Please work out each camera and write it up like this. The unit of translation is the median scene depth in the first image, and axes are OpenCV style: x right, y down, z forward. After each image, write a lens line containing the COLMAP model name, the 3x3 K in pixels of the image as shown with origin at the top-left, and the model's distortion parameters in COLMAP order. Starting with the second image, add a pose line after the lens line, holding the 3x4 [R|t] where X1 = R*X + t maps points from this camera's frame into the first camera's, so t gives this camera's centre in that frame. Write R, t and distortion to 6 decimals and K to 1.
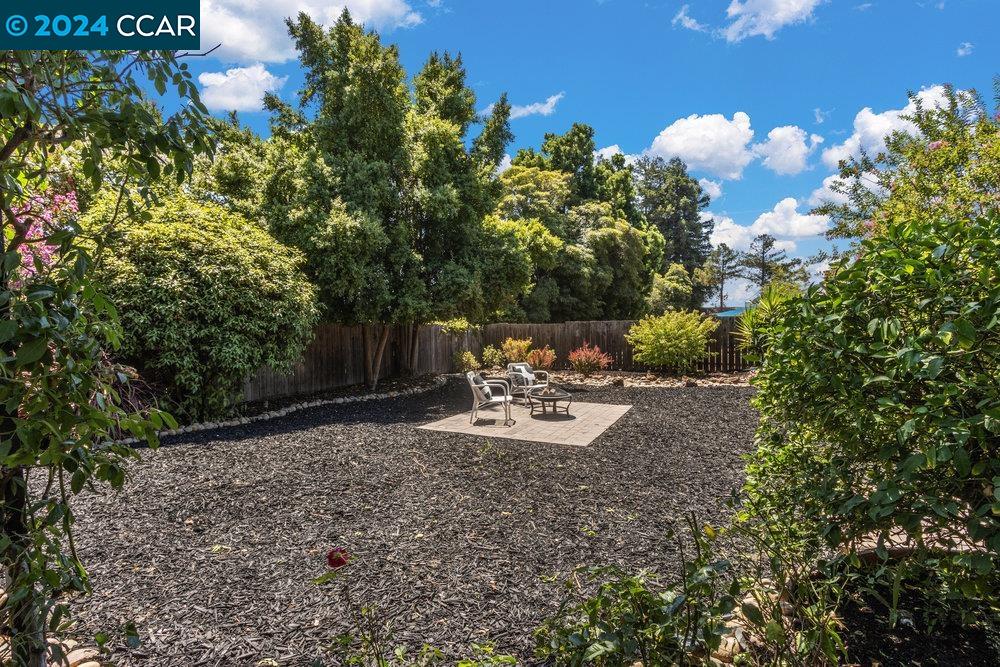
lens RADIAL K [[523.0, 0, 500.0], [0, 523.0, 333.5], [0, 0, 1]] dist [0.021973, 0.000044]
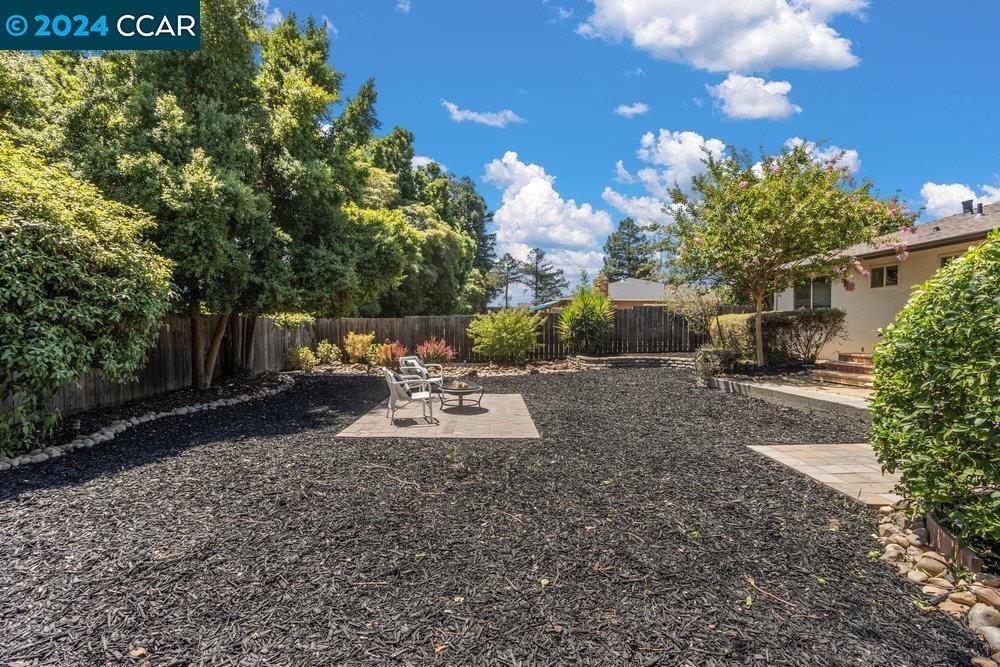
lens RADIAL K [[468.8, 0, 505.0], [0, 468.8, 333.0], [0, 0, 1]] dist [-0.000230, -0.000055]
pose [[0.894034, -0.005339, 0.447968, -0.163067], [0.002496, 0.999973, 0.006936, 0.006448], [-0.447992, -0.005083, 0.894023, 0.136200]]
